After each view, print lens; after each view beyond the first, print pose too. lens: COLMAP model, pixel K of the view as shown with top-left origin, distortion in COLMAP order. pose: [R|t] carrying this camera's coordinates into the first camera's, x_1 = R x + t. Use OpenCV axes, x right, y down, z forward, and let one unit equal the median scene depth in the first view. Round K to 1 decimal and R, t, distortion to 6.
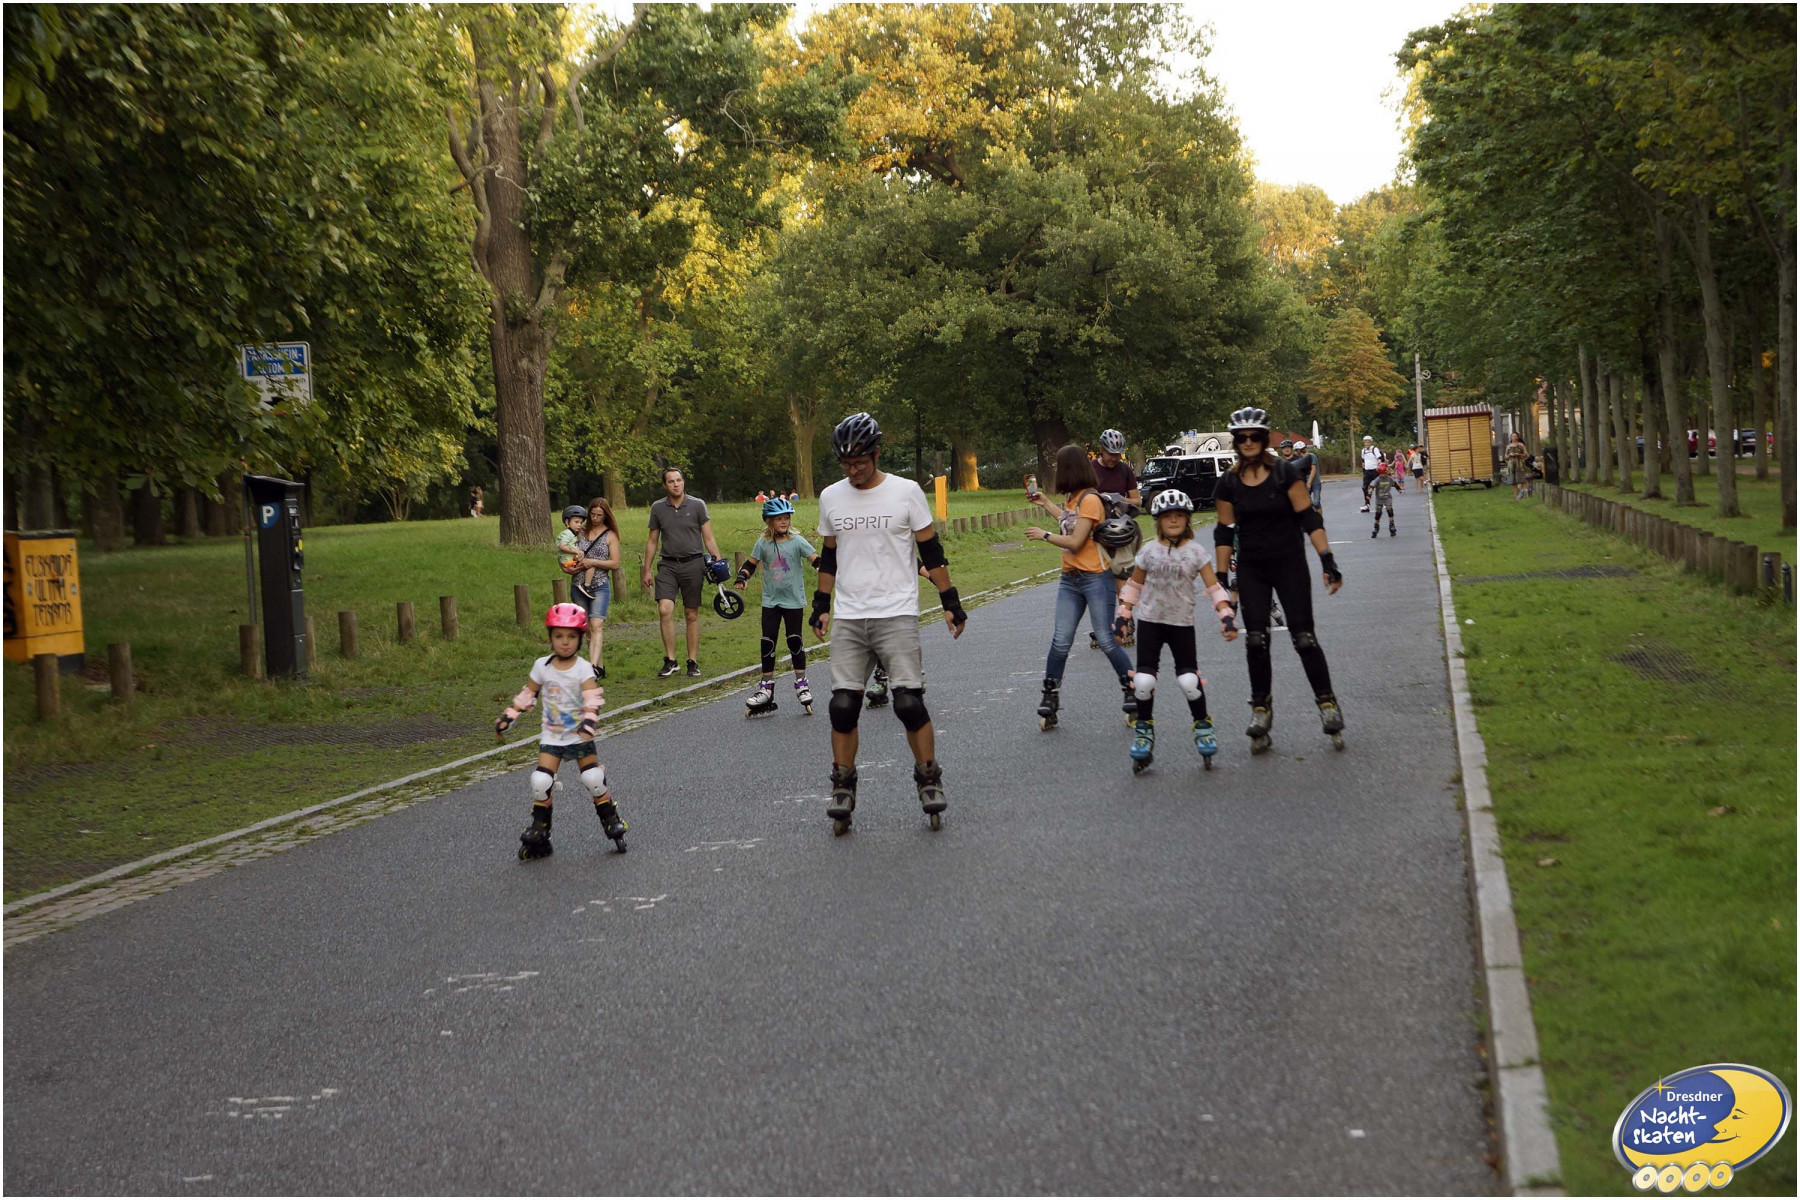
lens RADIAL K [[3573.9, 0, 900.0], [0, 3573.9, 600.0], [0, 0, 1]] dist [0.377710, 0.087069]
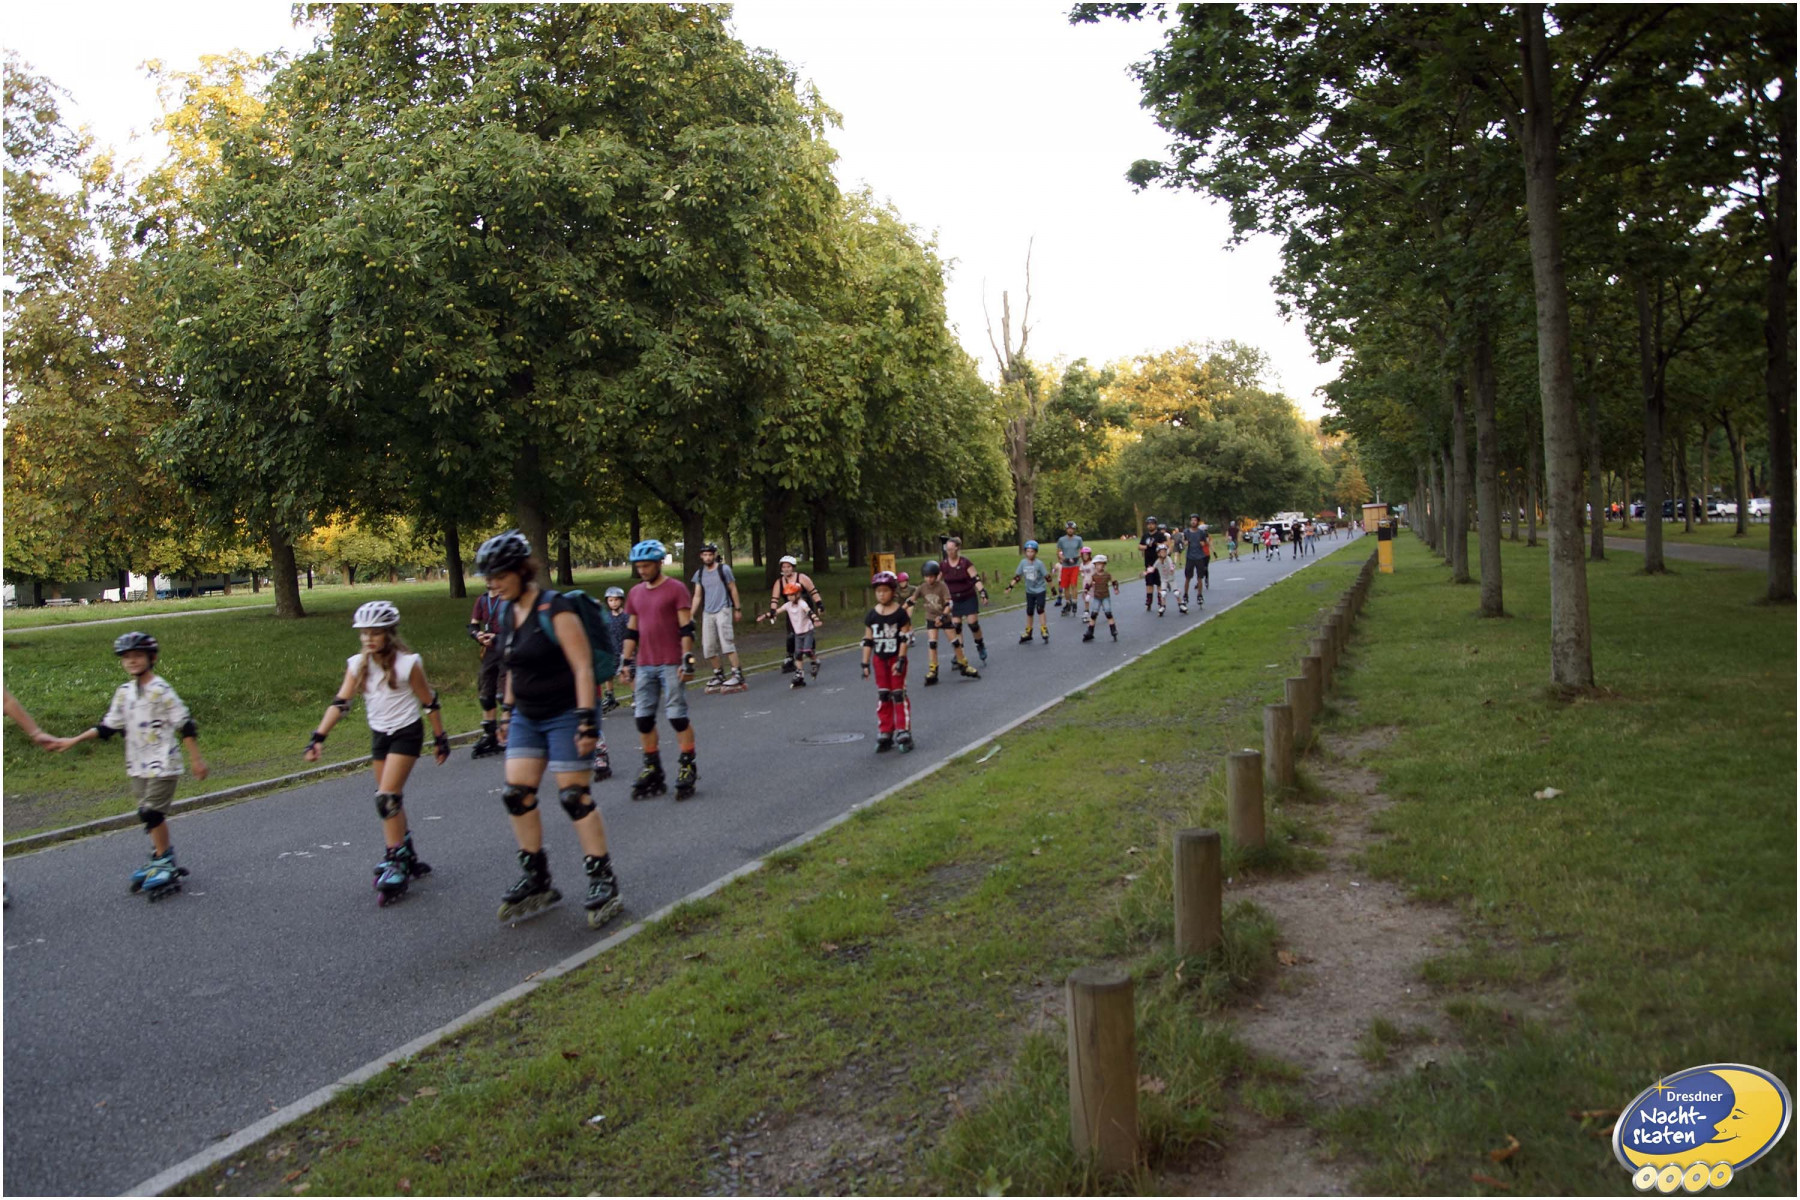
lens RADIAL K [[1340.2, 0, 893.0], [0, 1340.2, 638.9], [0, 0, 1]] dist [-0.127484, 0.133641]
pose [[0.976921, 0.006674, -0.213495, 0.013282], [0.003326, 0.998915, 0.046447, 0.001123], [0.213574, -0.046085, 0.975839, -0.070471]]
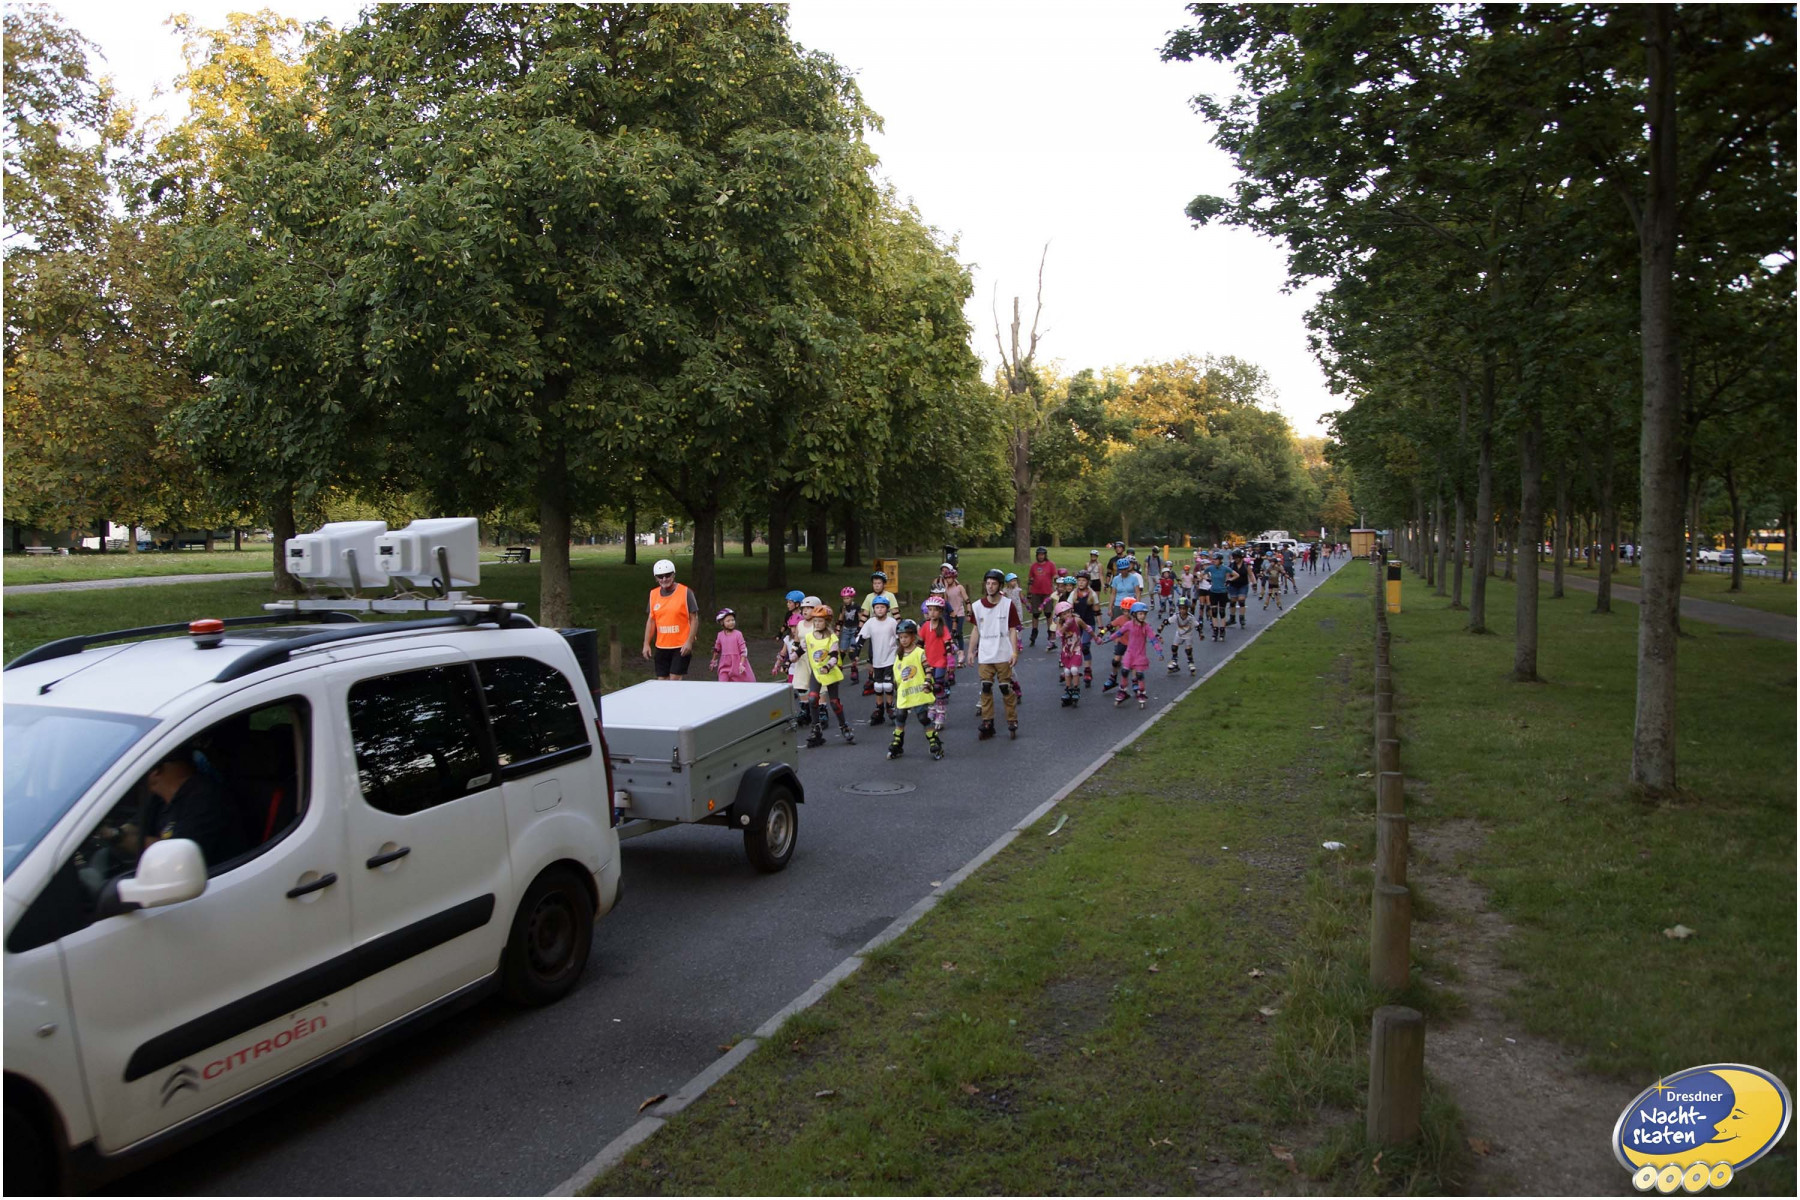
lens RADIAL K [[1340.2, 0, 893.0], [0, 1340.2, 638.9], [0, 0, 1]] dist [-0.127484, 0.133641]
pose [[0.978424, 0.066877, -0.195483, 0.007533], [-0.057723, 0.996969, 0.052164, -0.002086], [0.198380, -0.039755, 0.979319, -0.068767]]
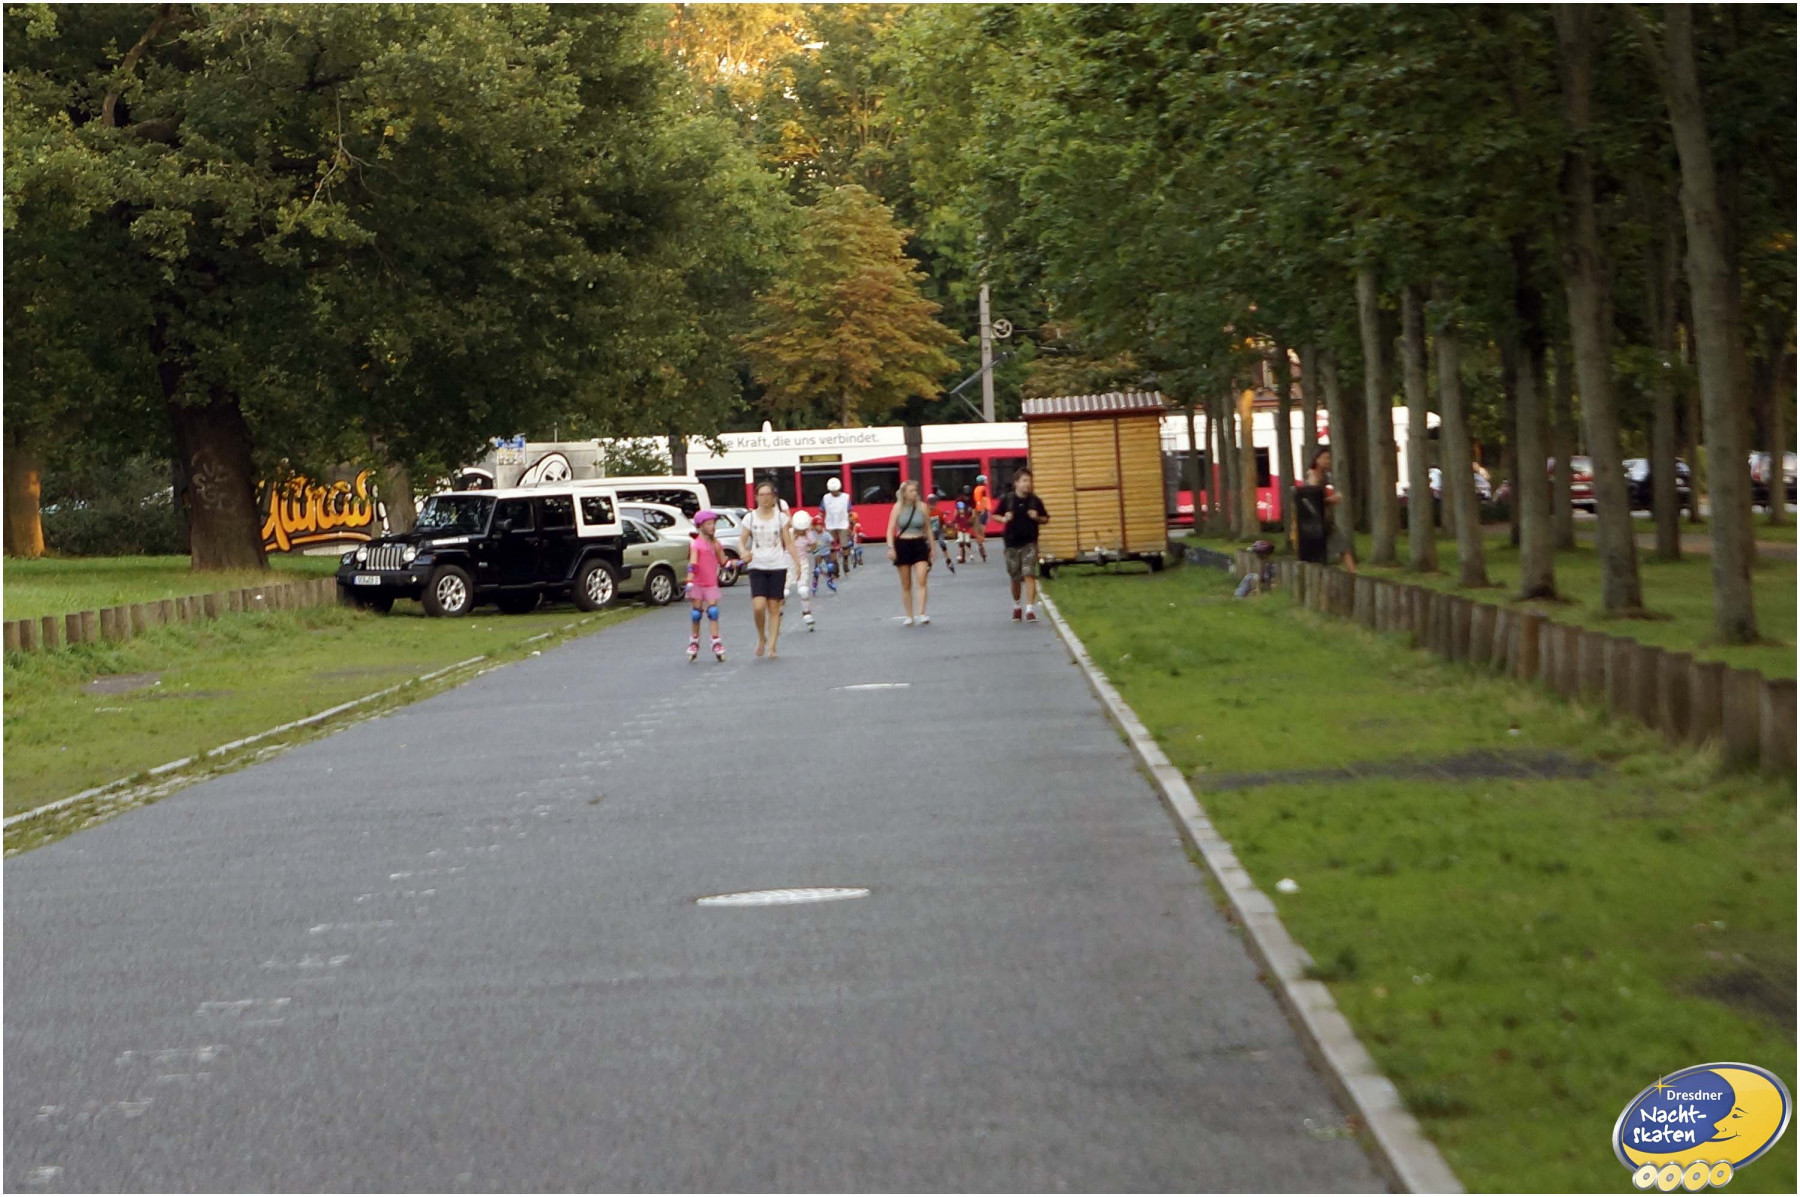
lens RADIAL K [[7385.8, 0, 900.0], [0, 7385.8, 598.5], [0, 0, 1]] dist [0.280482, 2.389942]
pose [[0.989910, 0.013971, 0.141009, -0.003737], [-0.010288, 0.999587, -0.026814, -0.001533], [-0.141325, 0.025093, 0.989645, 0.058653]]
